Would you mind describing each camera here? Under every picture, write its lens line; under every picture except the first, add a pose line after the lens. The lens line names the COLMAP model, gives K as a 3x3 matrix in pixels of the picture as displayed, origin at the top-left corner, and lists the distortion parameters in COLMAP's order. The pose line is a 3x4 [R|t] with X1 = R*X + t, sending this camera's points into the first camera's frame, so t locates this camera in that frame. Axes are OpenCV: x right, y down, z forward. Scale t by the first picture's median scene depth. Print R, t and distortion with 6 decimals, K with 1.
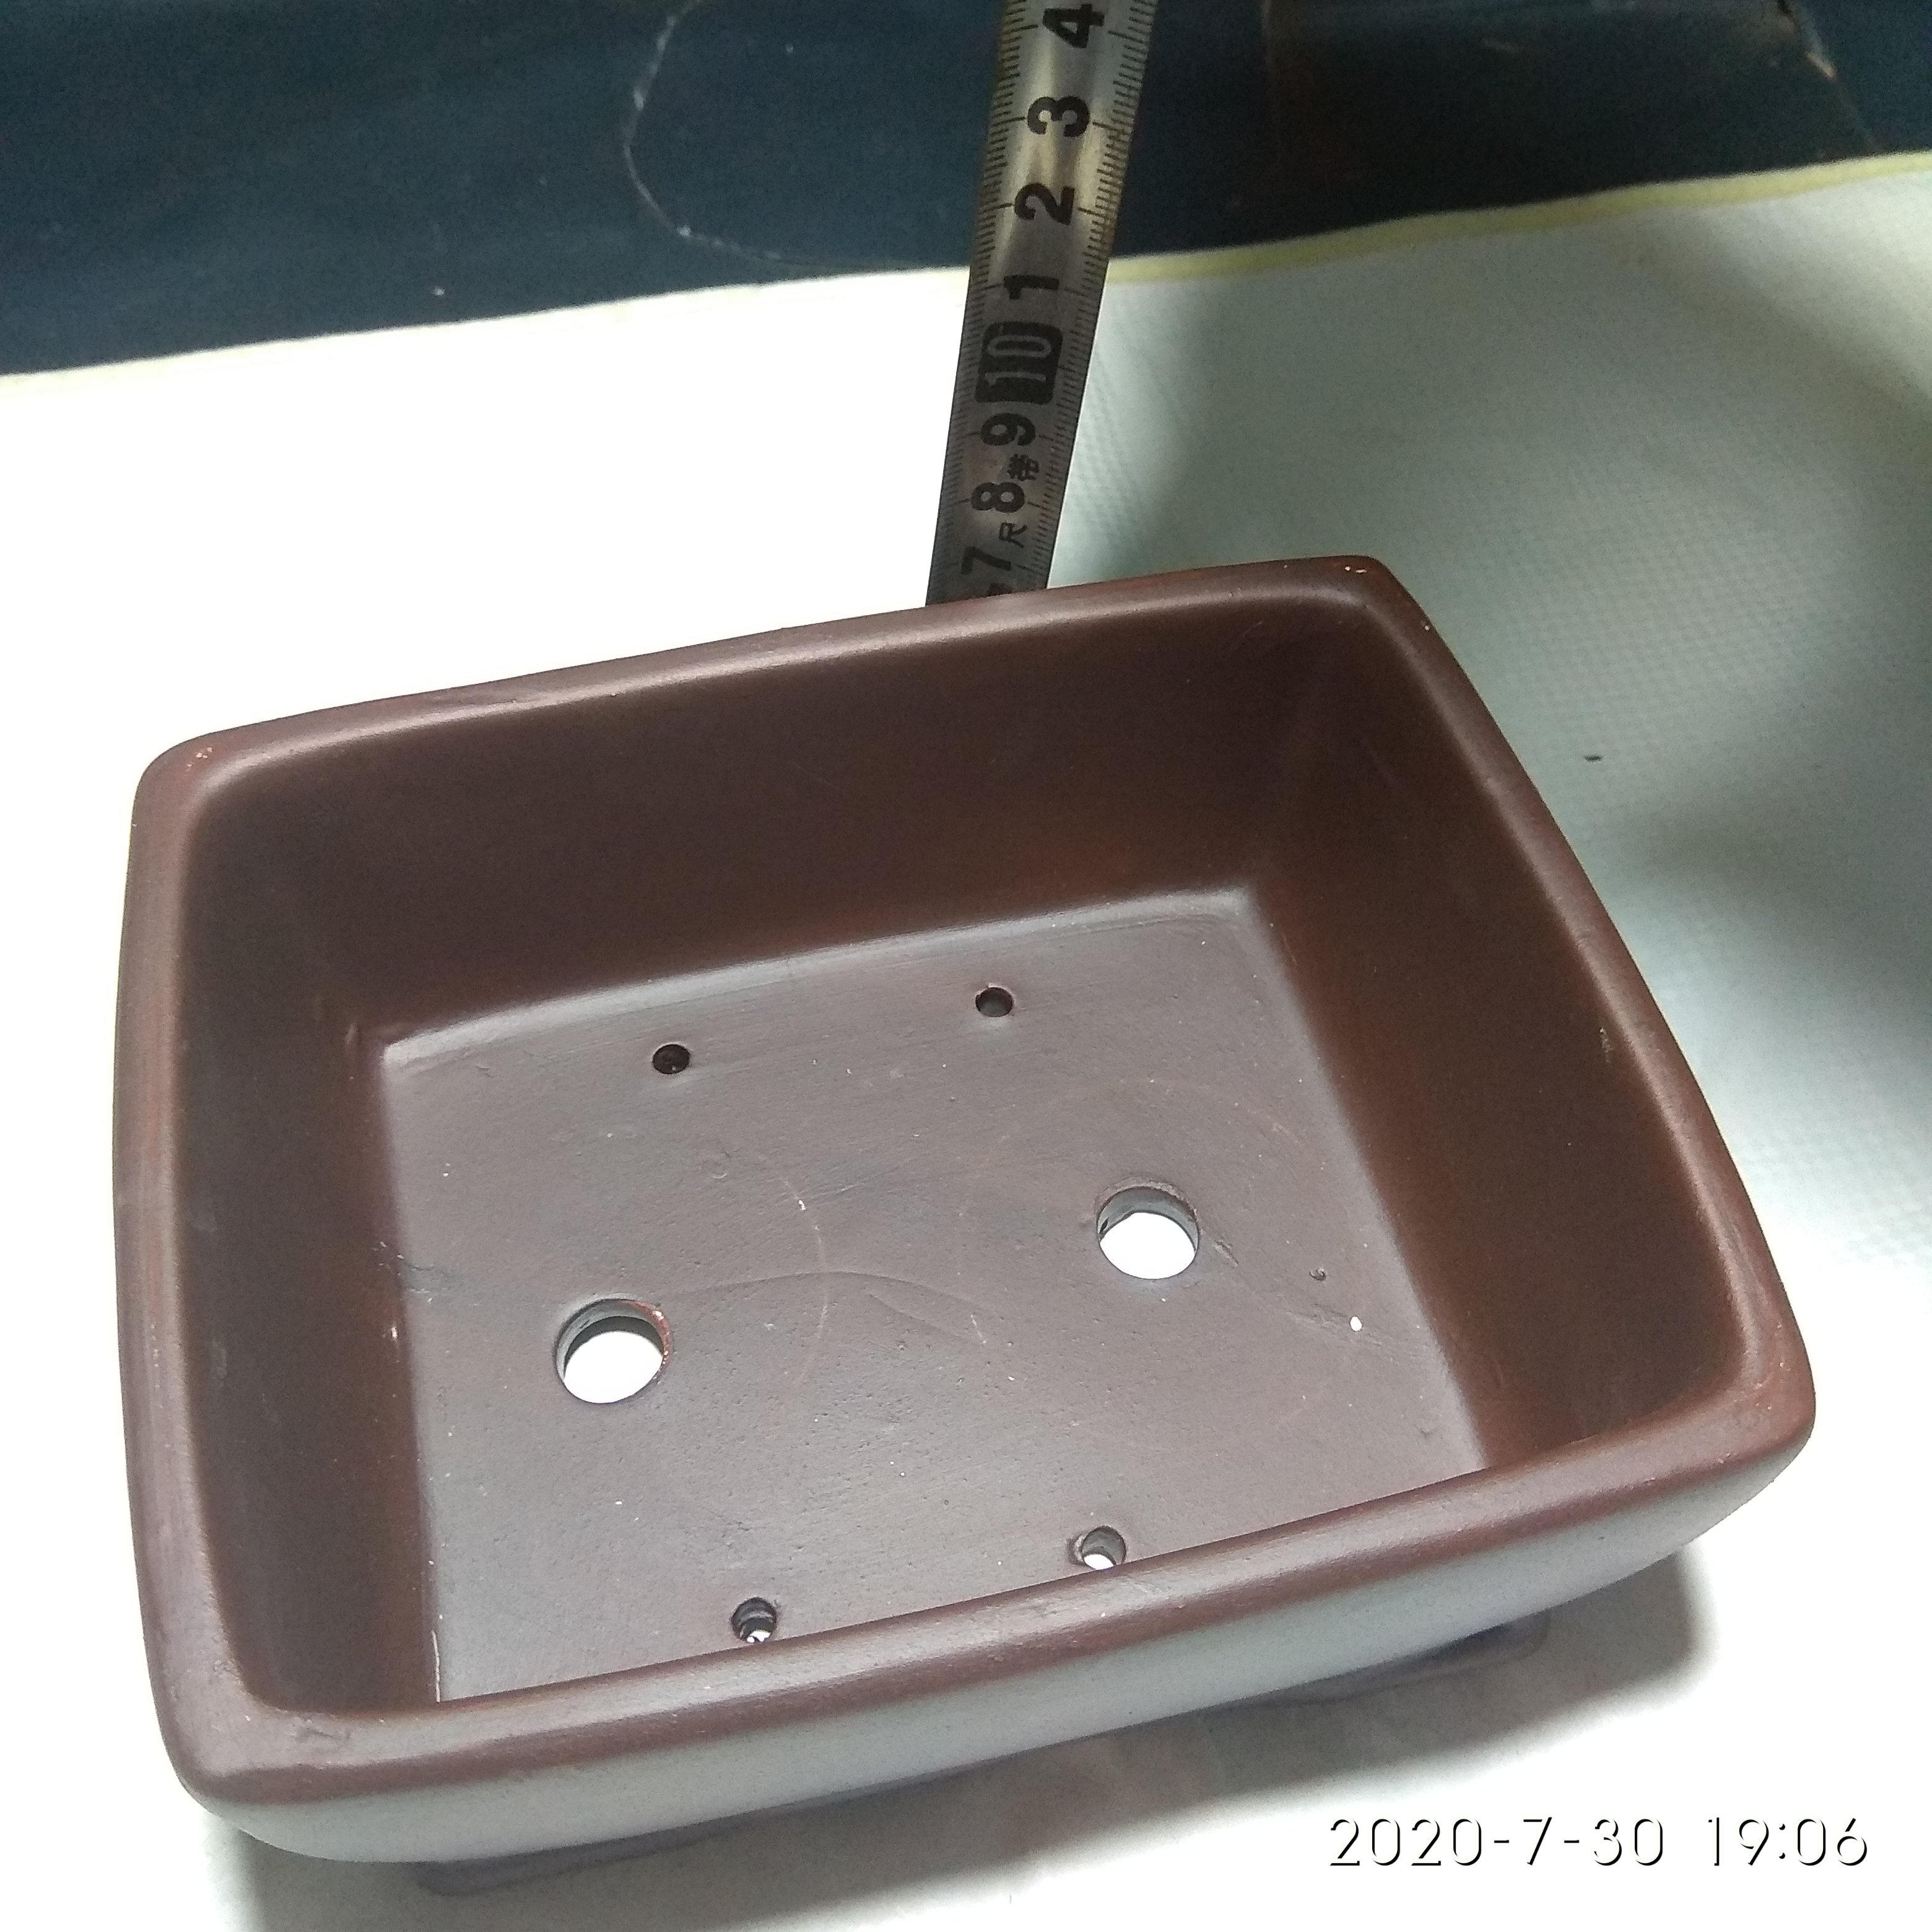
lens RADIAL K [[1954.9, 0, 964.6], [0, 1954.9, 1011.0], [0, 0, 1]] dist [0.116295, -0.256710]
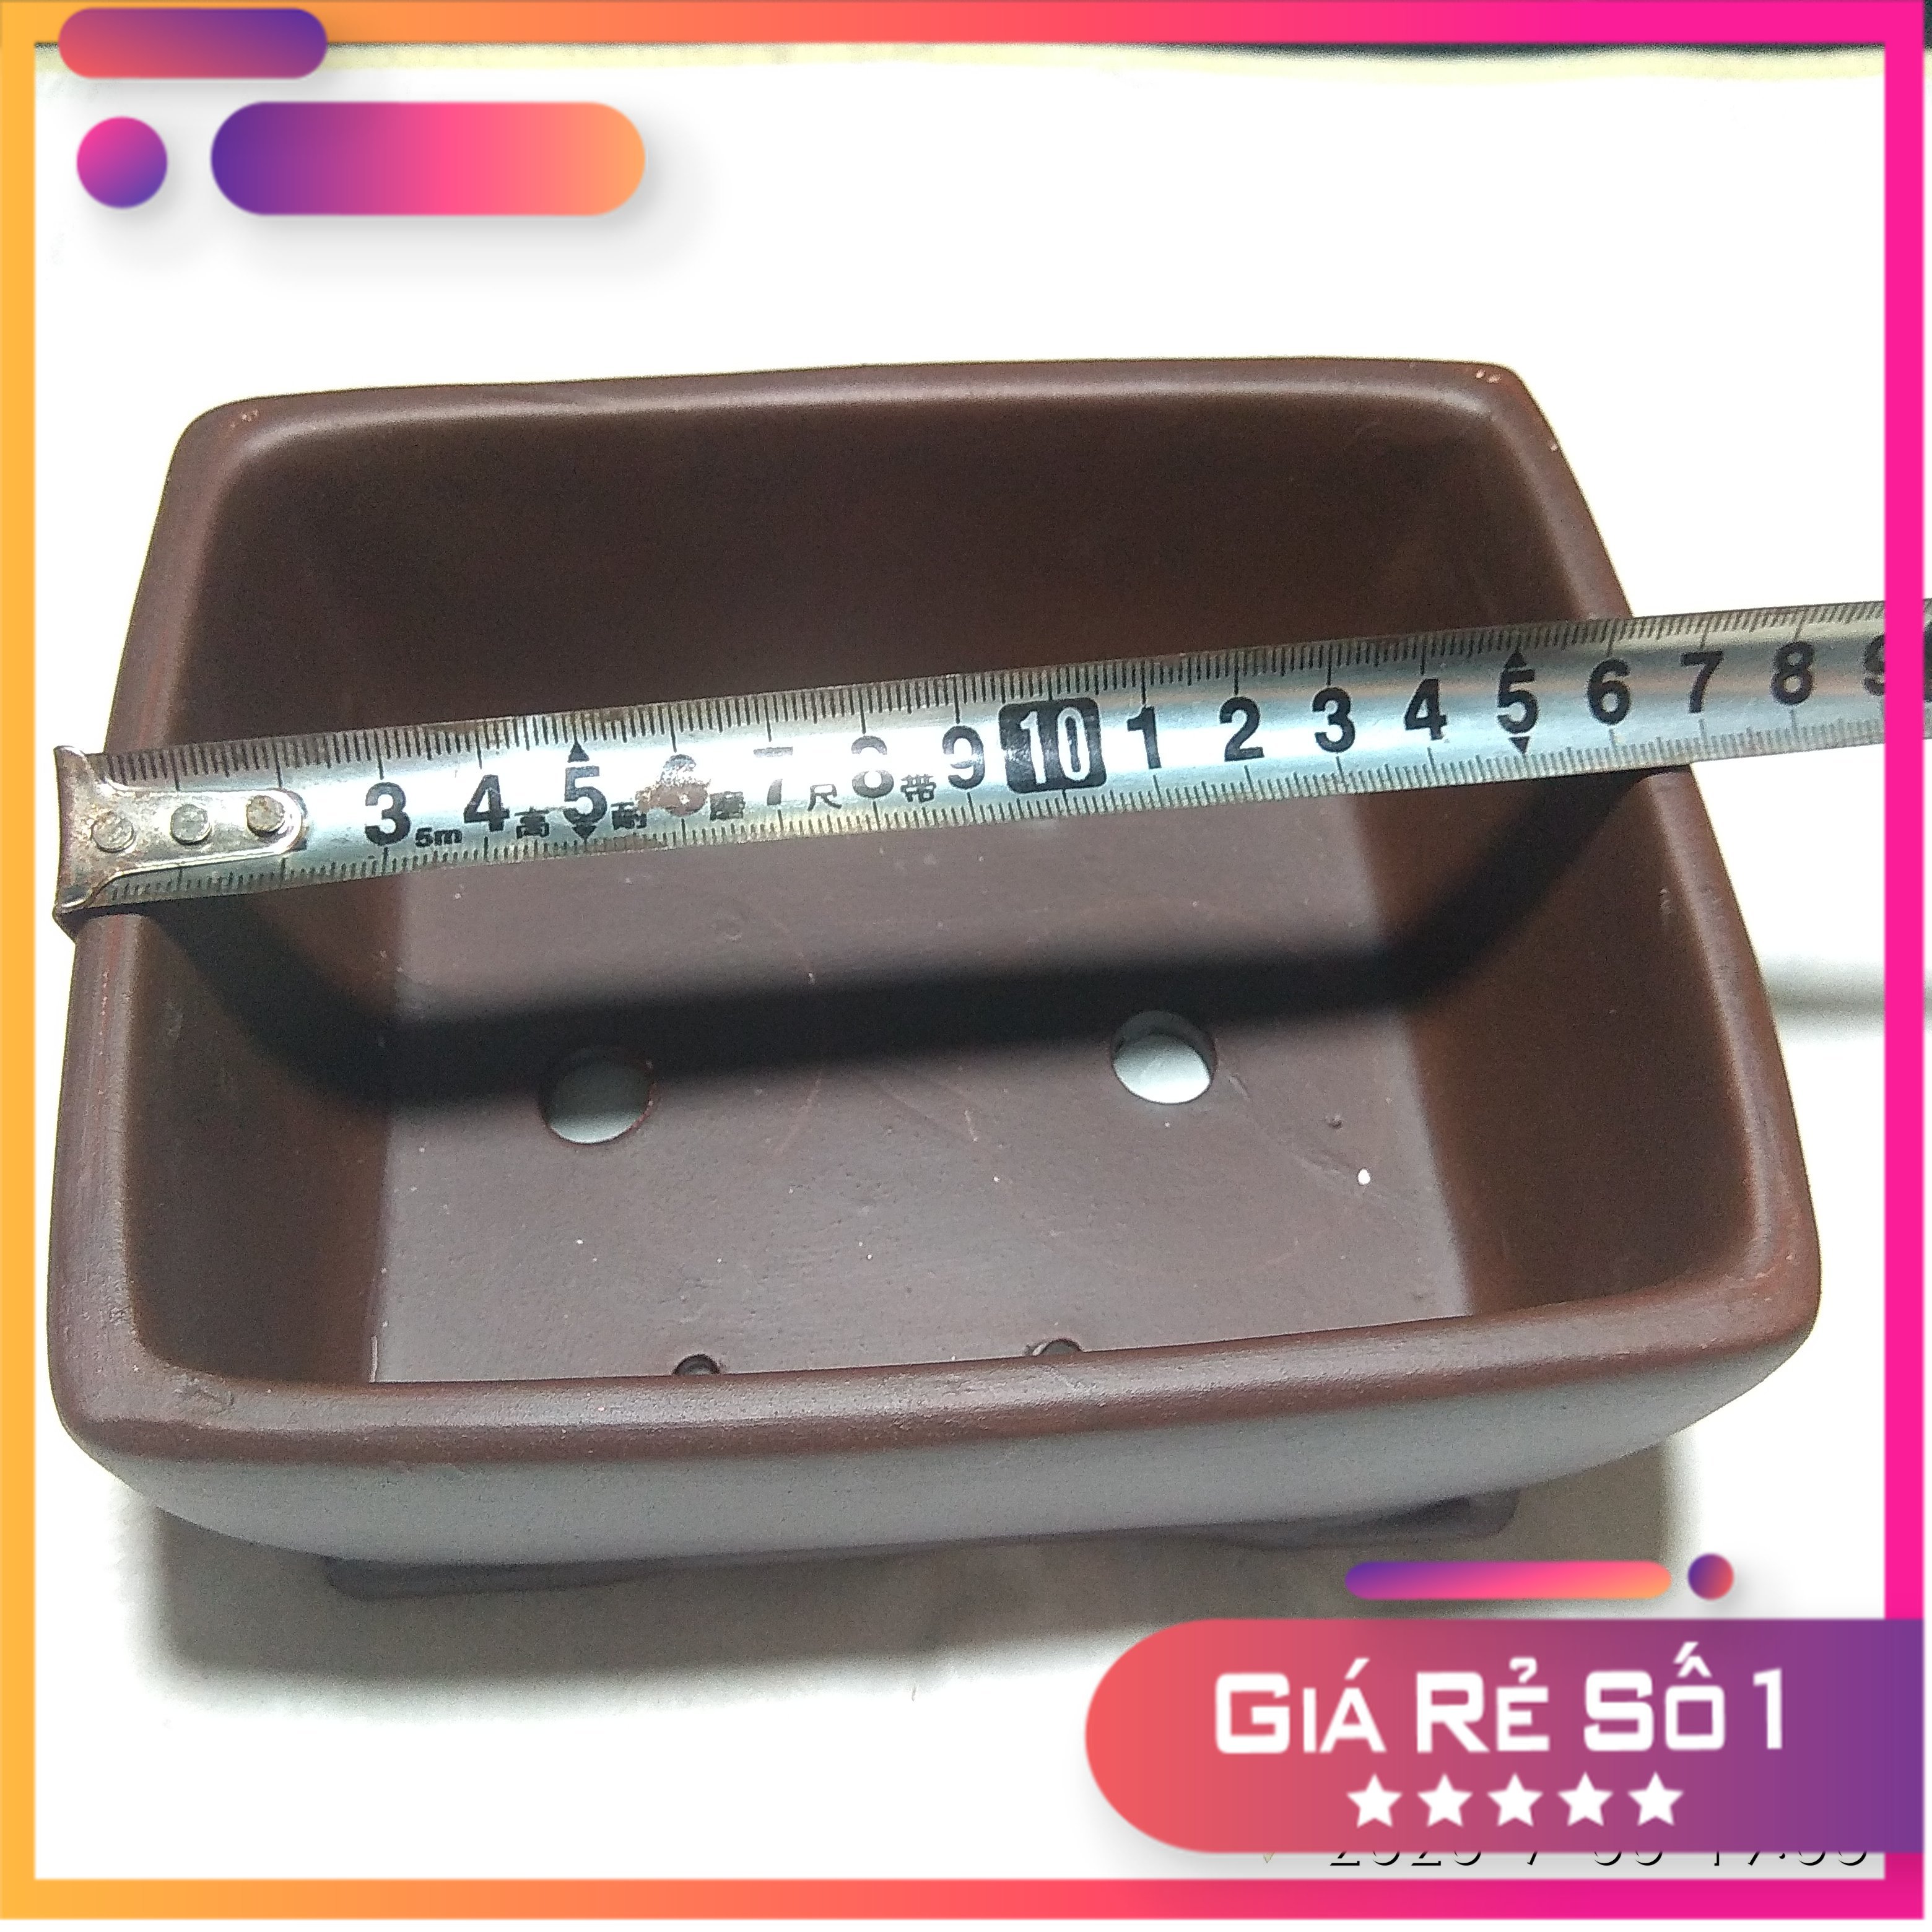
lens RADIAL K [[1954.9, 0, 964.6], [0, 1954.9, 1011.0], [0, 0, 1]] dist [0.116295, -0.256710]
pose [[0.988529, 0.137717, -0.062010, 0.057165], [-0.133628, 0.988839, 0.065882, 0.043949], [0.070391, -0.056840, 0.995899, 0.042810]]
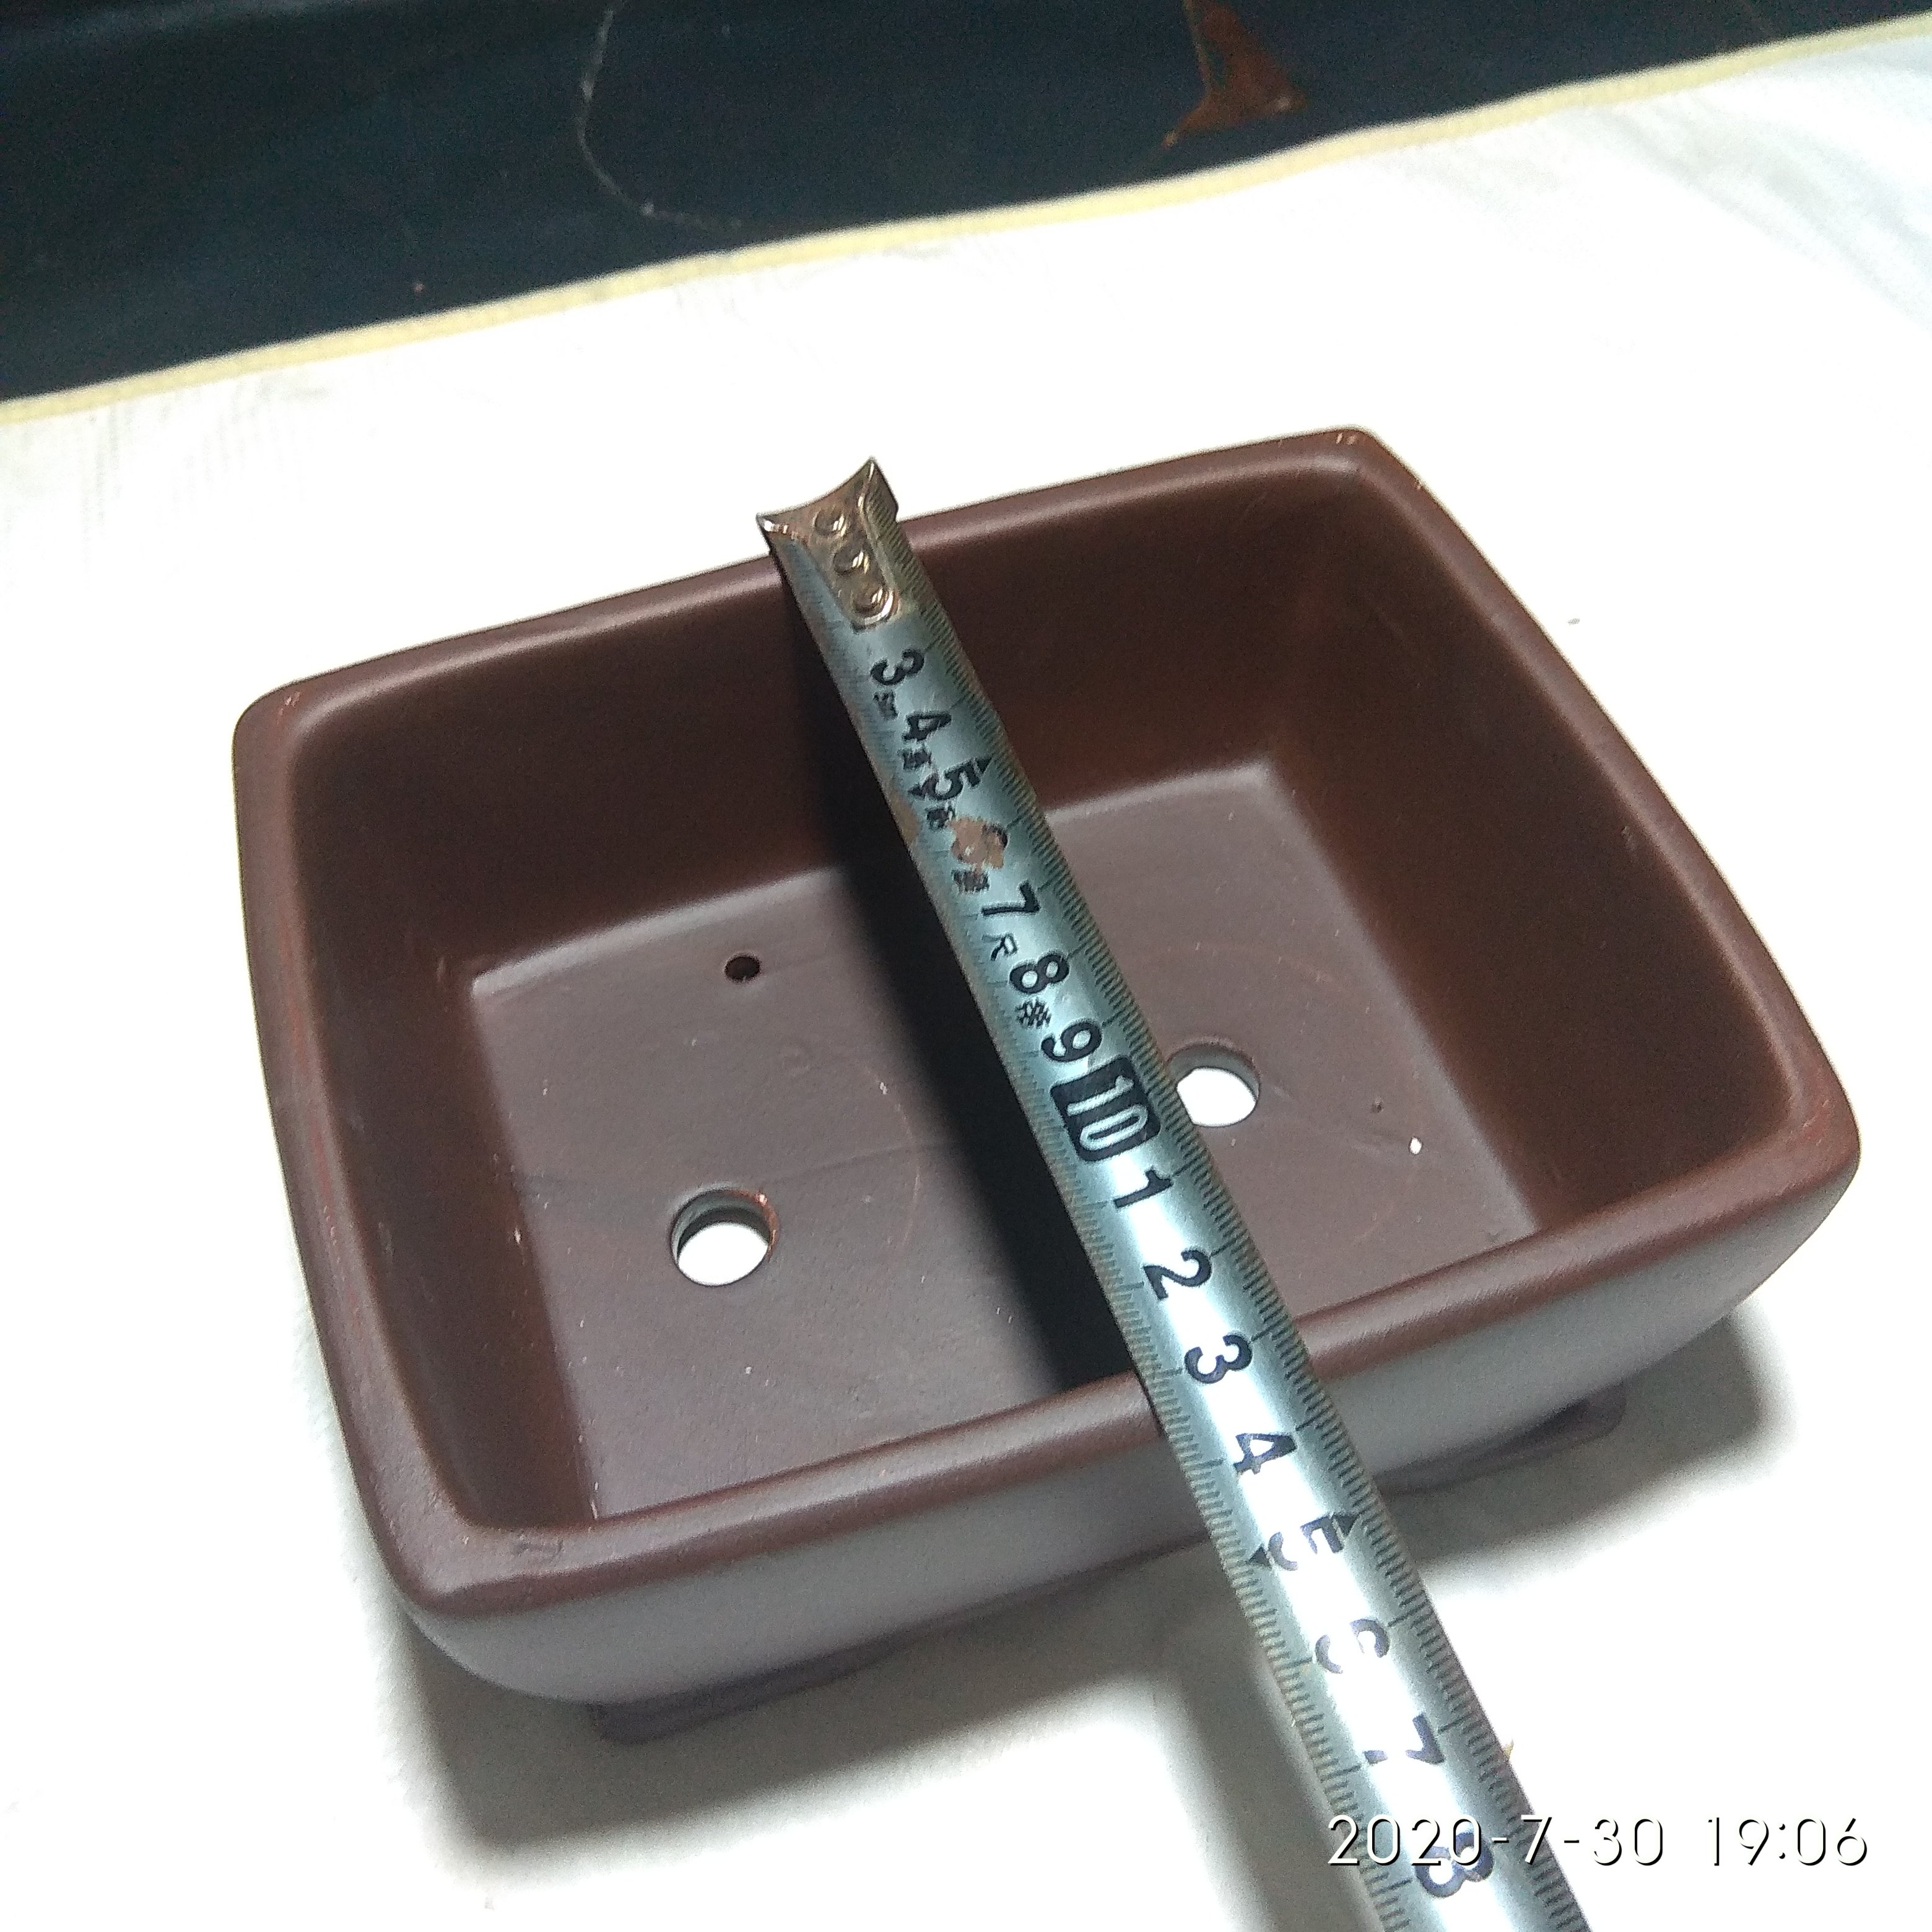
lens RADIAL K [[1963.4, 0, 968.4], [0, 1963.4, 1021.8], [0, 0, 1]] dist [0.112075, -0.275958]
pose [[0.995258, -0.095441, 0.018791, -0.057191], [0.095428, 0.995435, 0.001588, 0.069853], [-0.018857, 0.000213, 0.999822, -0.064126]]
